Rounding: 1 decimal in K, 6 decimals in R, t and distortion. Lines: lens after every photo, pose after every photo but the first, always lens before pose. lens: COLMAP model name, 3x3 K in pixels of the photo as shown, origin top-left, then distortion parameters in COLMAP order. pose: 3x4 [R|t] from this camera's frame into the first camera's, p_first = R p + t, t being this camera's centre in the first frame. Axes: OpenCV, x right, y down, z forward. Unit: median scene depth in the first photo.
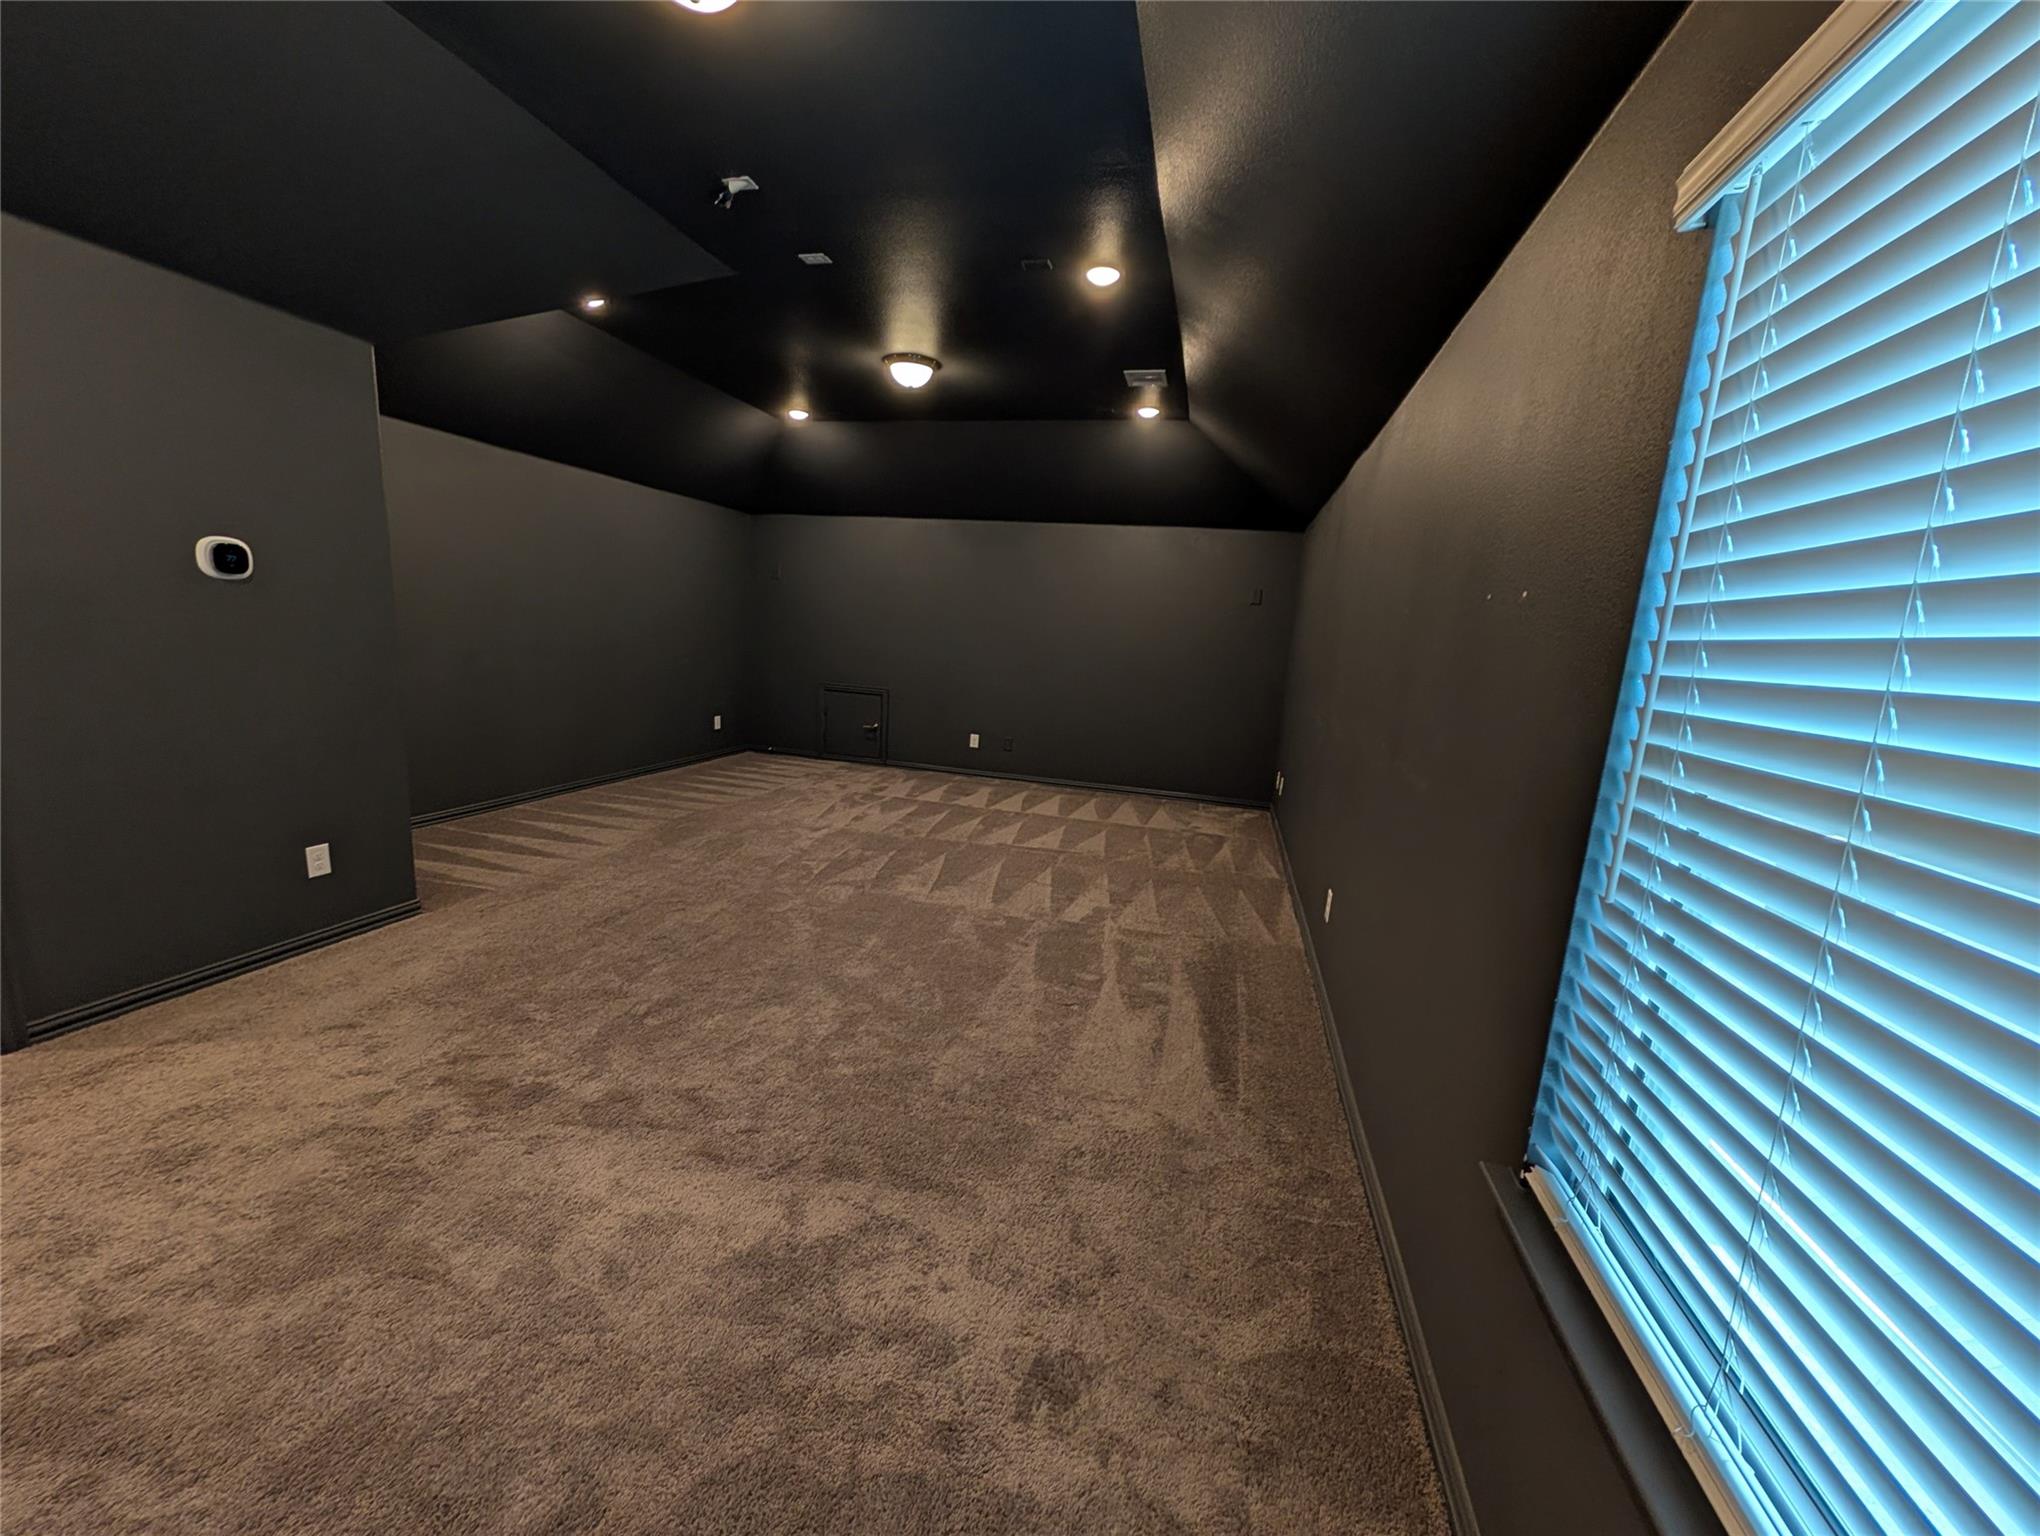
lens RADIAL K [[790.1, 0, 1021.3], [0, 790.1, 772.8], [0, 0, 1]] dist [-0.000327, -0.000009]
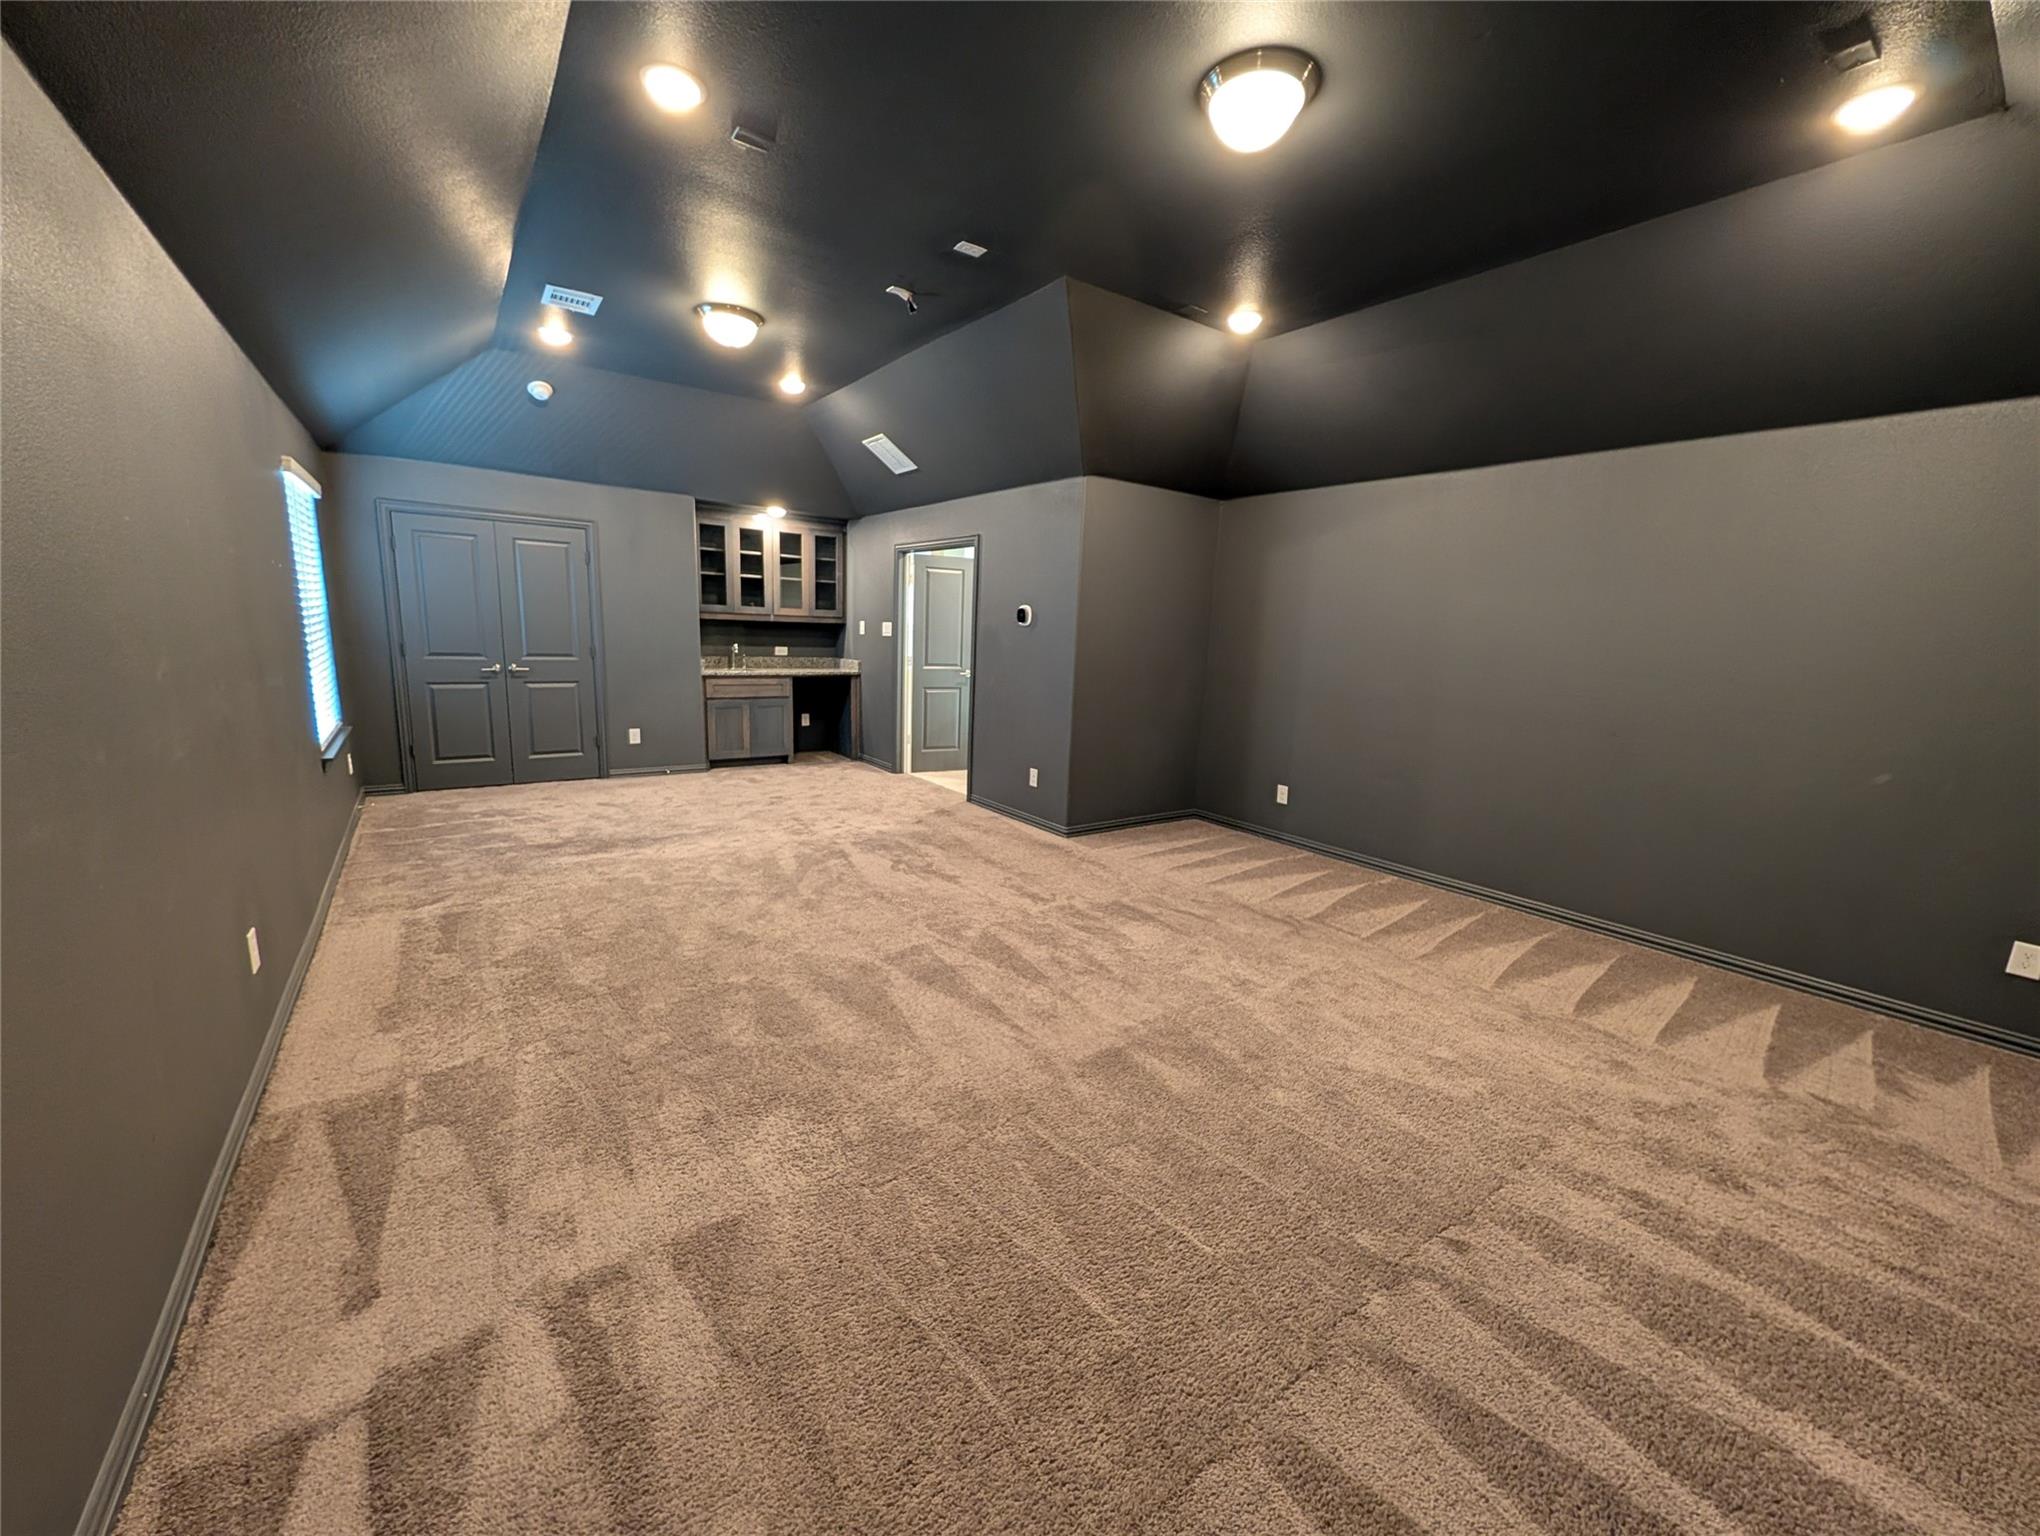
lens RADIAL K [[790.1, 0, 1020.9], [0, 790.1, 768.3], [0, 0, 1]] dist [-0.000327, -0.000009]
pose [[-0.630710, 0.055280, -0.774047, 0.370003], [-0.212551, 0.947009, 0.240824, -0.236352], [0.746343, 0.316415, -0.585538, 1.407342]]
